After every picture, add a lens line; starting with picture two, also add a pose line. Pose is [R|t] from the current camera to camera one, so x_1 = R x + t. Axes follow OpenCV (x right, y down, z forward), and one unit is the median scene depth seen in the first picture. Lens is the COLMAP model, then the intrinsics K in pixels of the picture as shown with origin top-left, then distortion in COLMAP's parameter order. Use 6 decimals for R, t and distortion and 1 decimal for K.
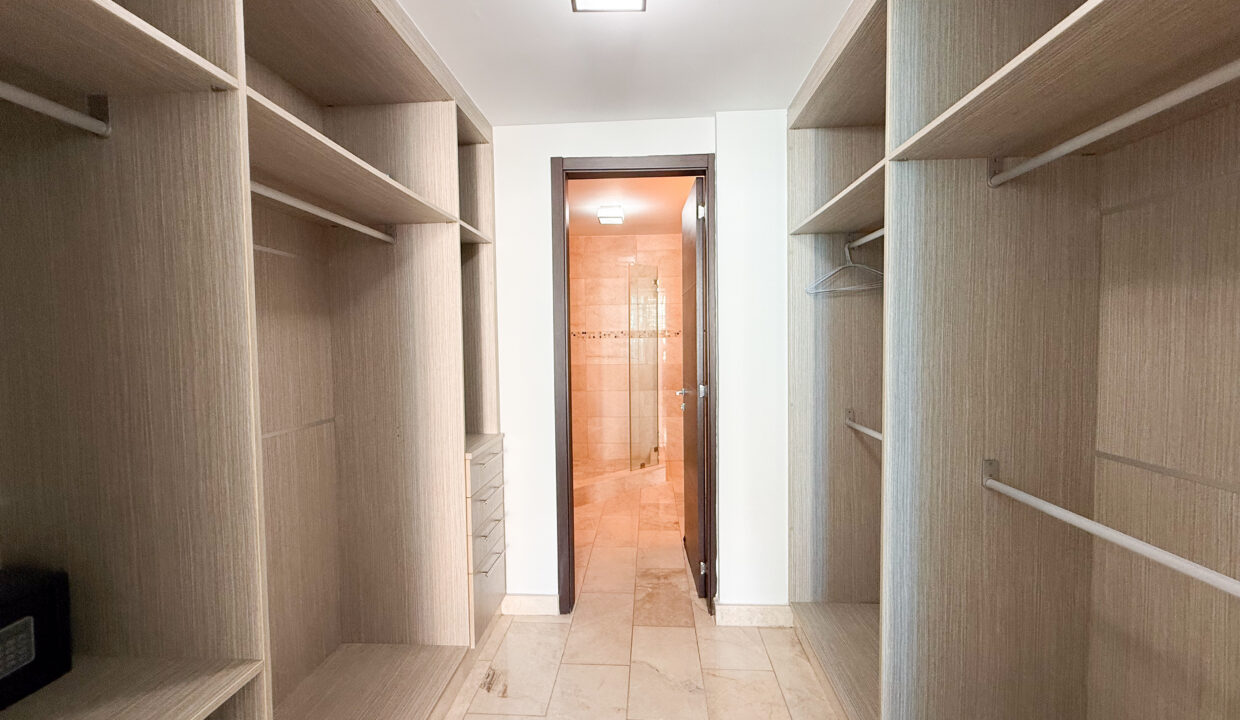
lens RADIAL K [[491.4, 0, 619.8], [0, 491.4, 359.3], [0, 0, 1]] dist [-0.001082, 0.000267]
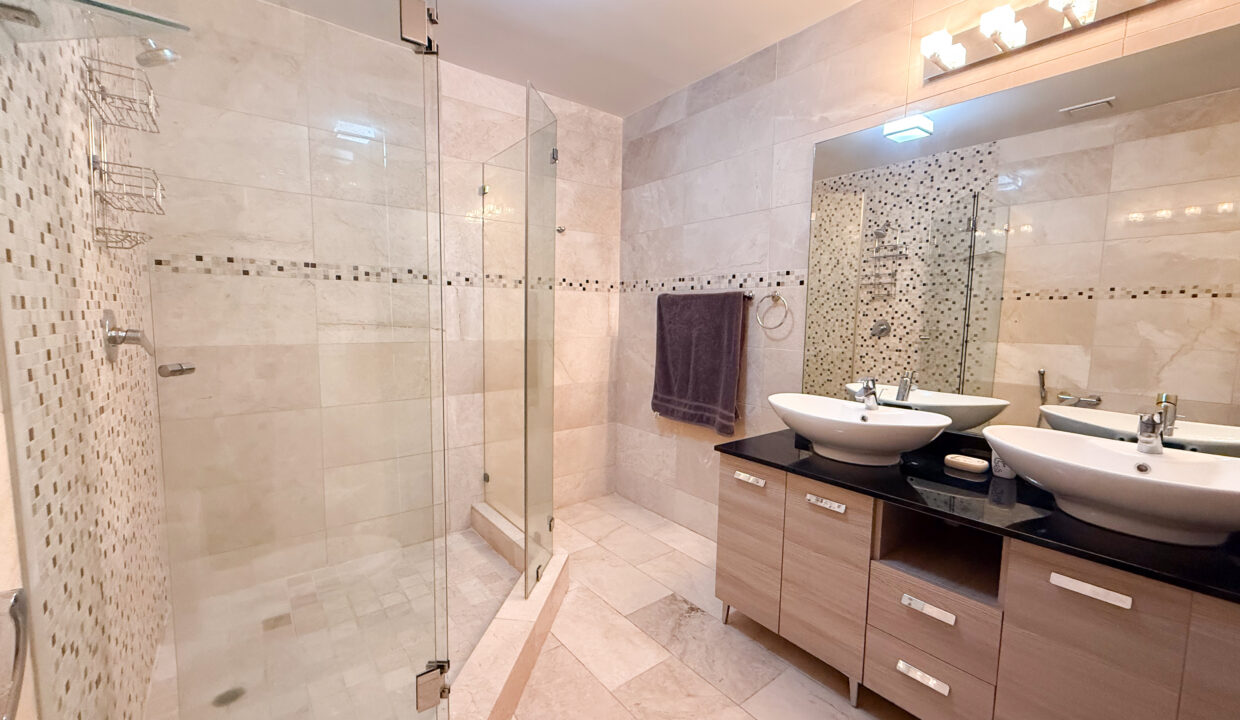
lens RADIAL K [[491.4, 0, 619.8], [0, 491.4, 359.3], [0, 0, 1]] dist [-0.001082, 0.000267]
pose [[0.747596, -0.034583, 0.663253, -0.152478], [-0.000369, 0.998622, 0.052486, 0.002136], [-0.664154, -0.039483, 0.746553, 0.530593]]
